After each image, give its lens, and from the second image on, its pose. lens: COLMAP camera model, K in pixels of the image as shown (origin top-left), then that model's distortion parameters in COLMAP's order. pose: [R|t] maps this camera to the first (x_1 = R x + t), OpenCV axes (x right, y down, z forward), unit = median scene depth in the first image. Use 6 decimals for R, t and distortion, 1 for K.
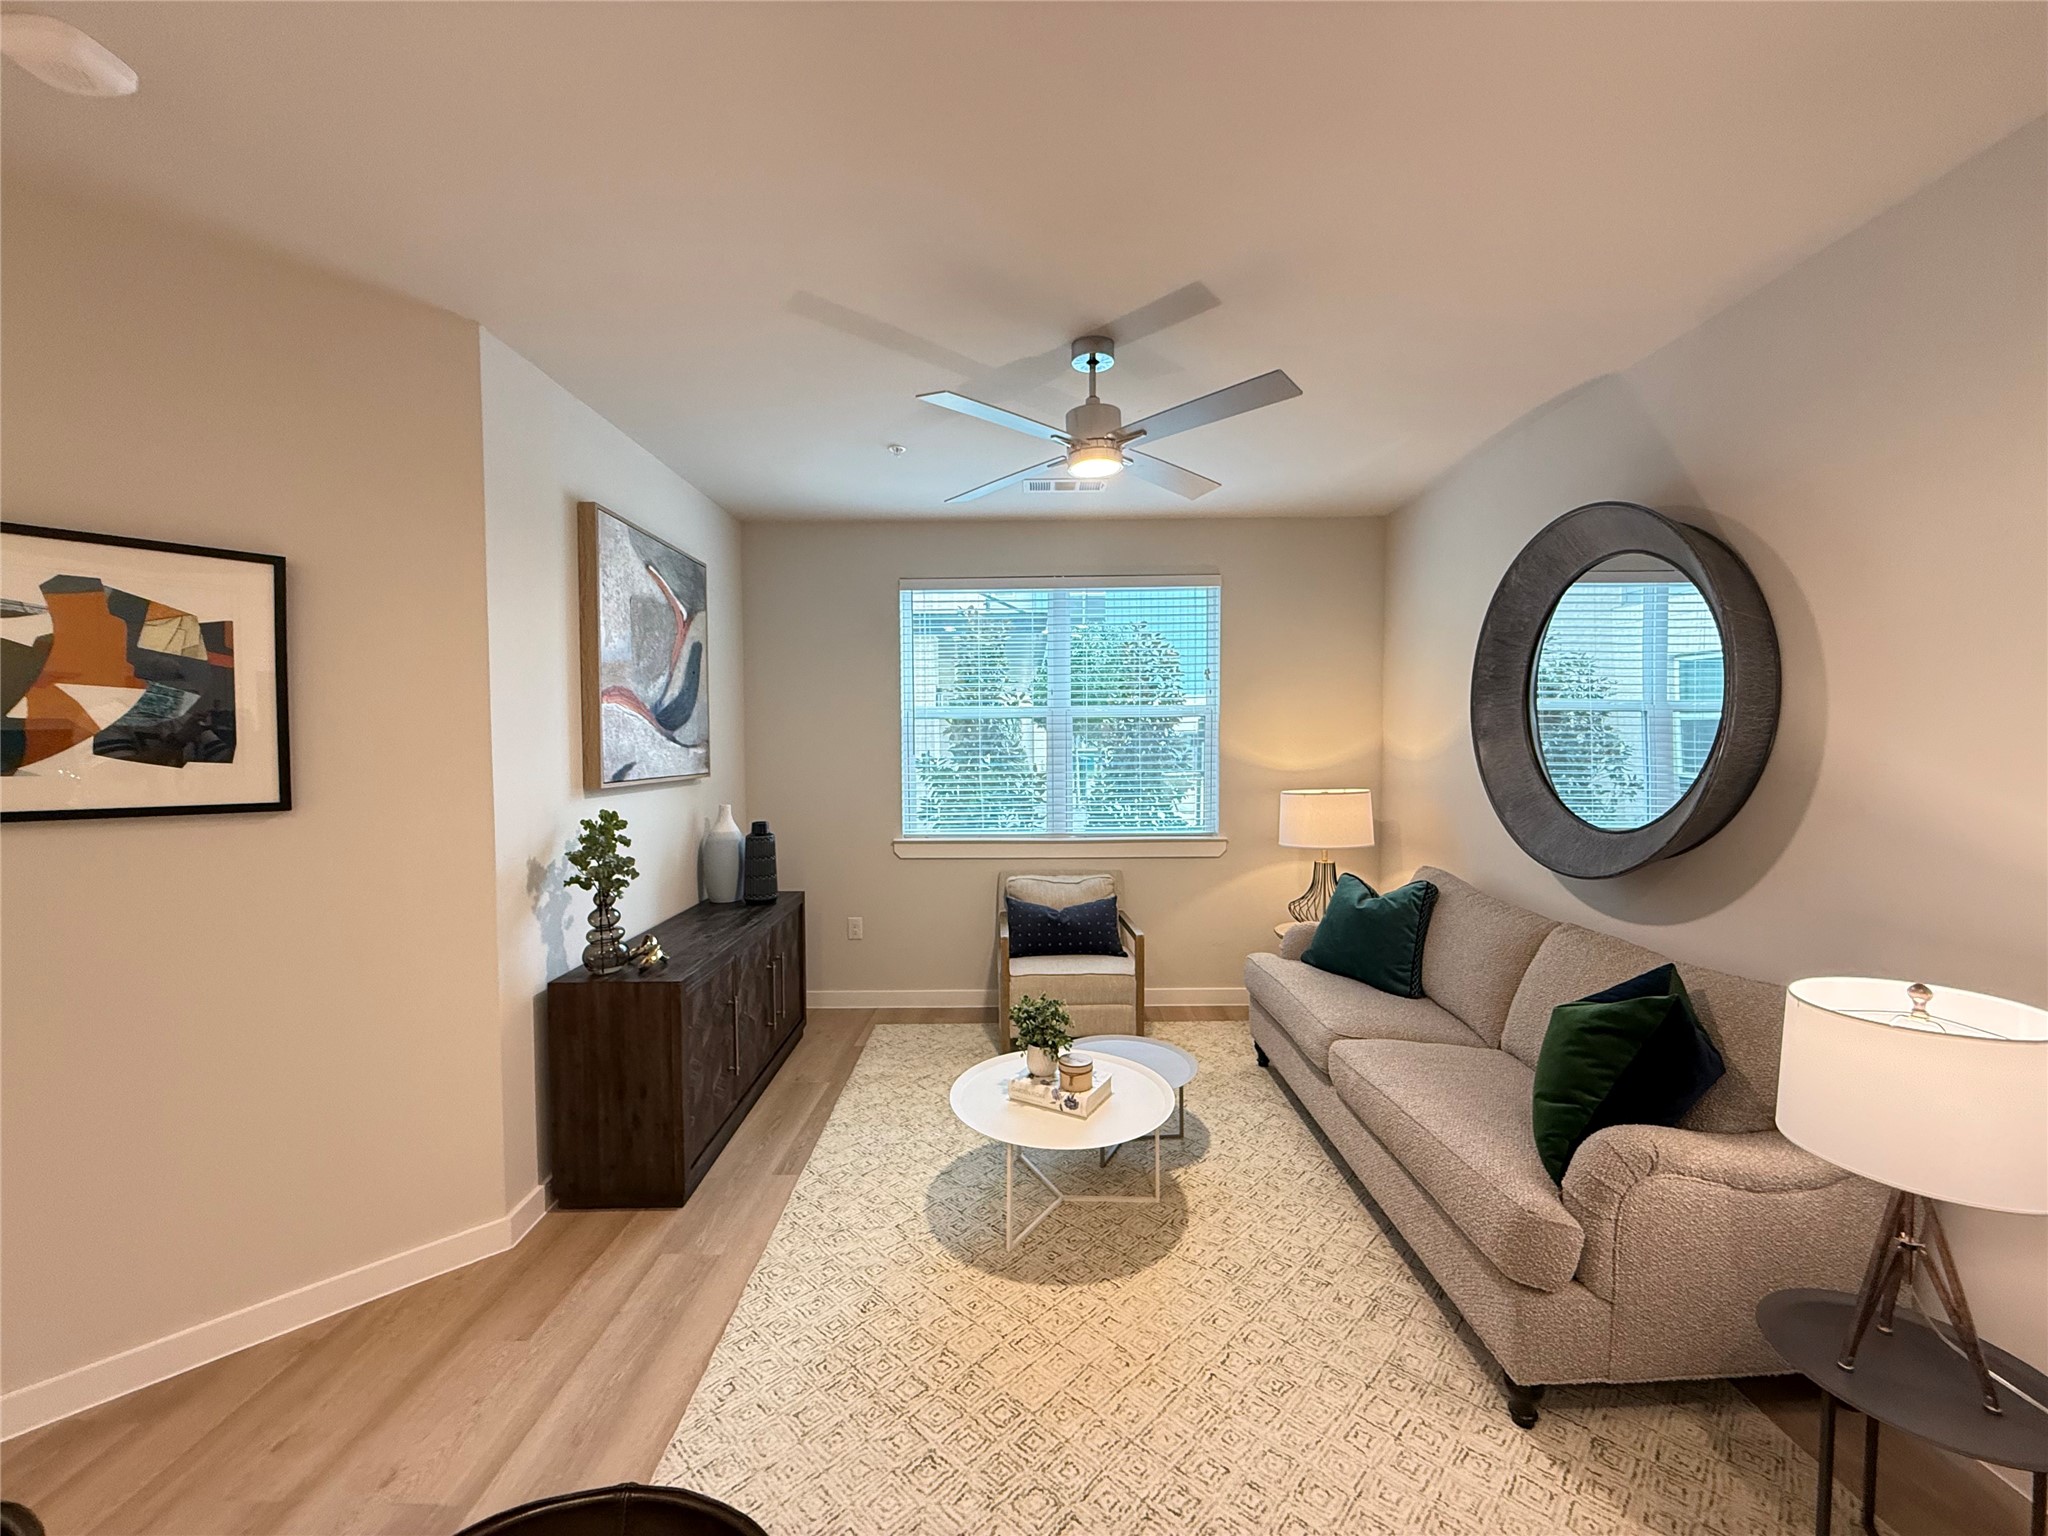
lens RADIAL K [[821.9, 0, 1017.4], [0, 821.9, 773.4], [0, 0, 1]] dist [0.003086, 0.000434]
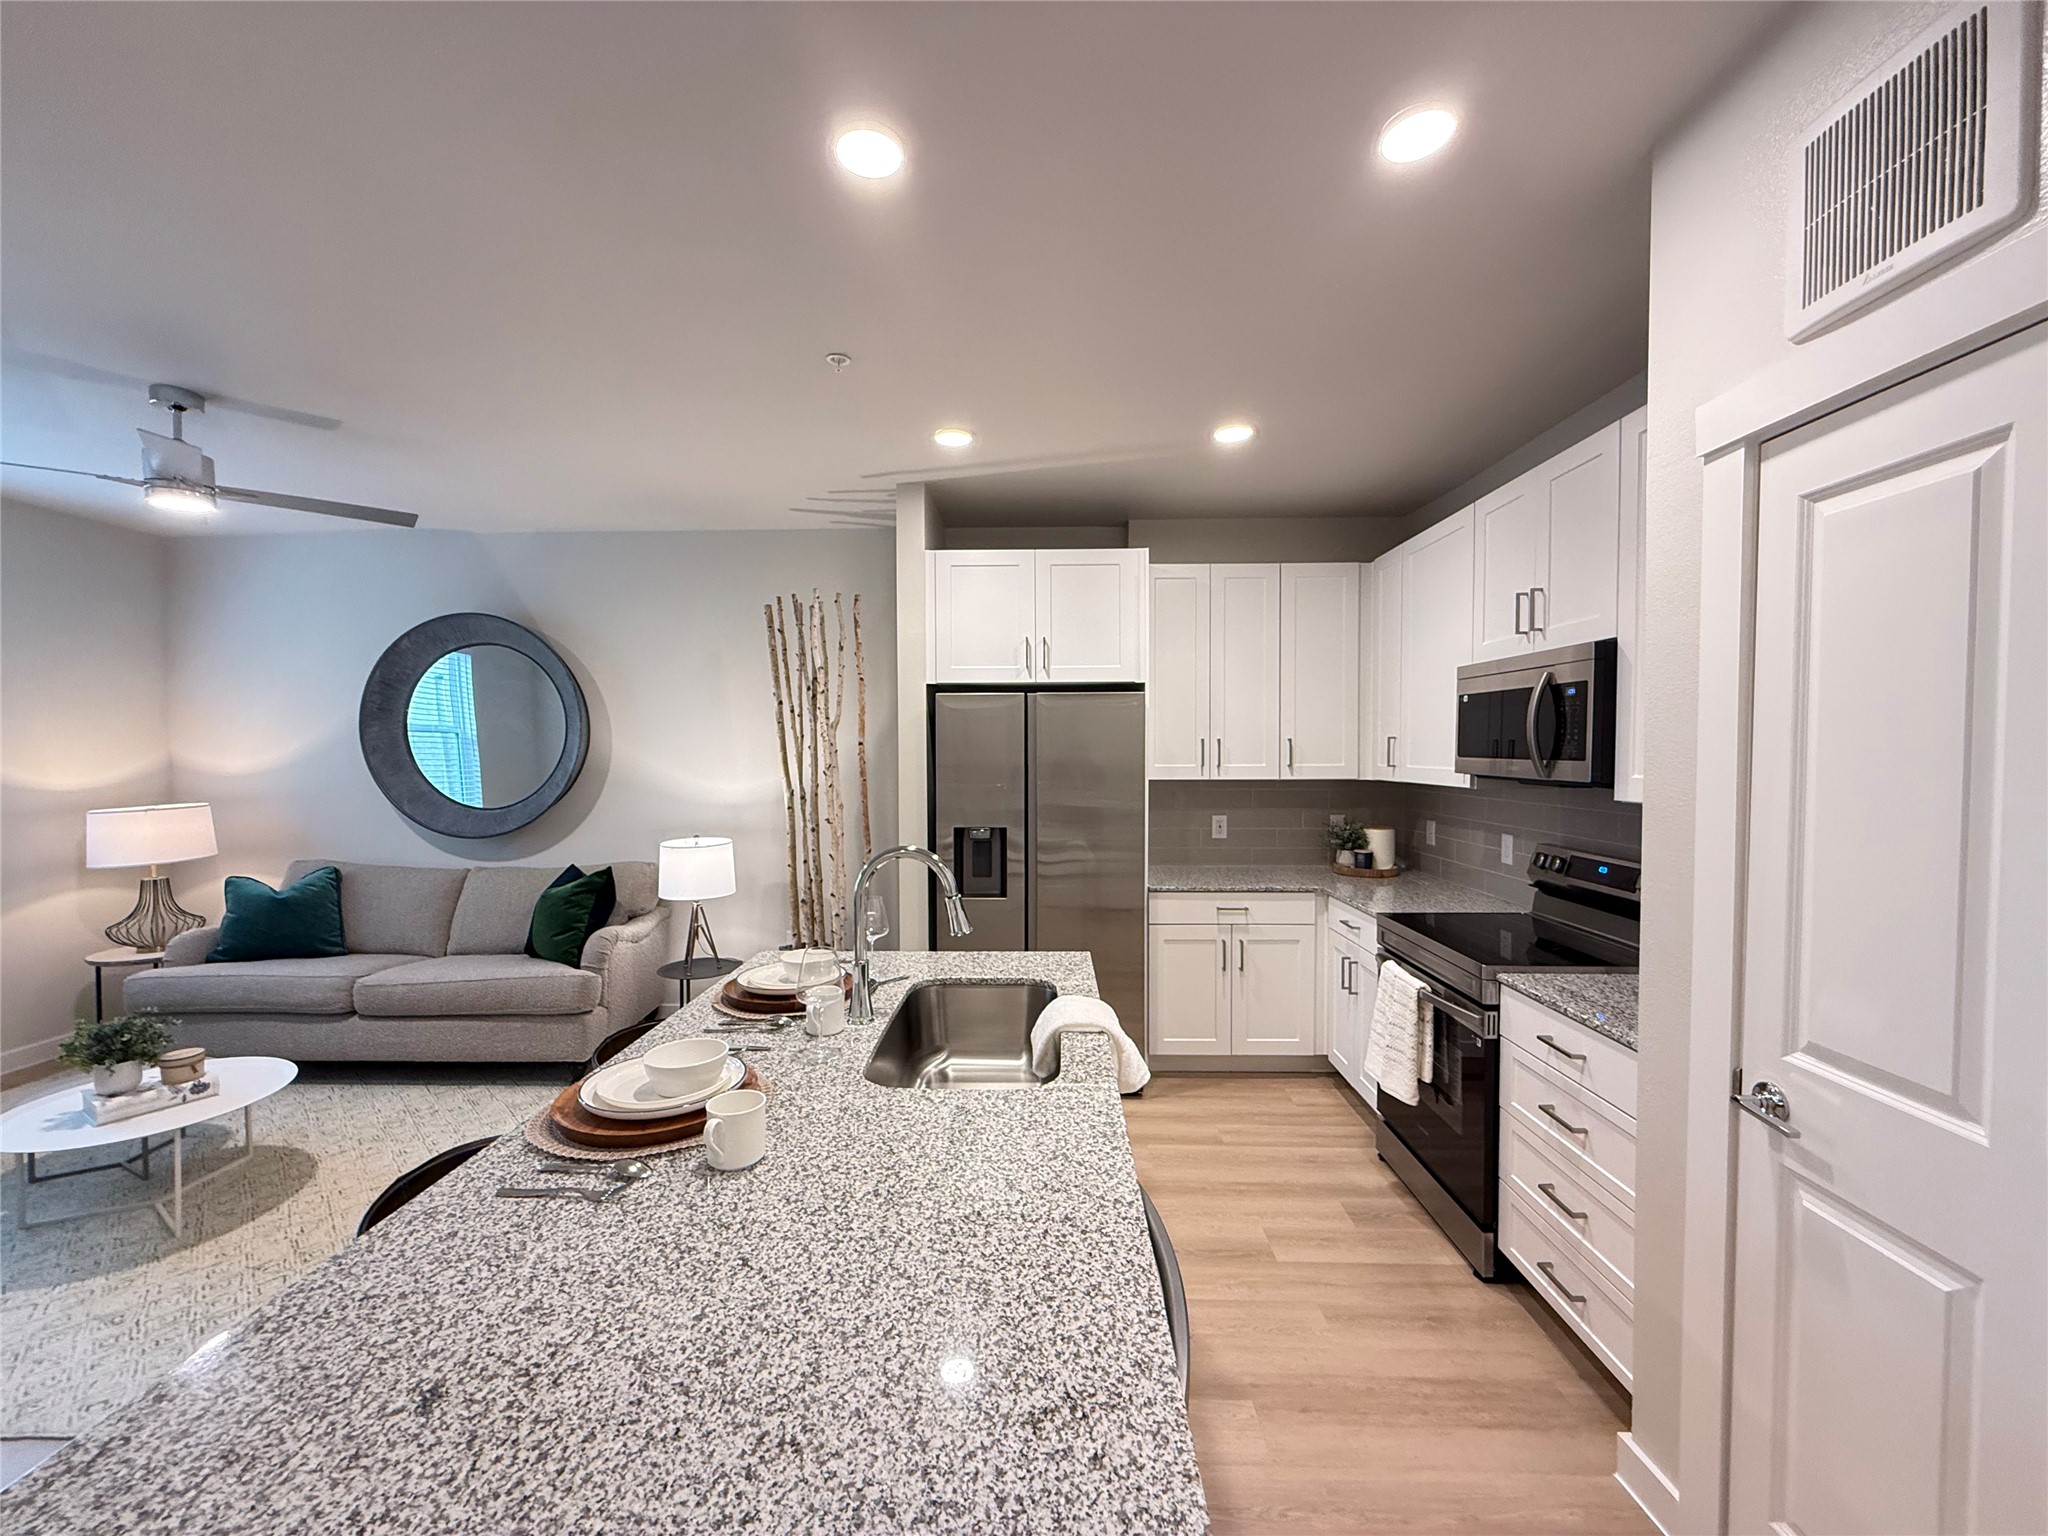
lens RADIAL K [[821.9, 0, 1018.3], [0, 821.9, 761.8], [0, 0, 1]] dist [0.003086, 0.000434]
pose [[0.020812, -0.009006, 0.999743, -1.018473], [0.047088, 0.998859, 0.008017, 0.013872], [-0.998674, 0.046909, 0.021213, -0.123869]]
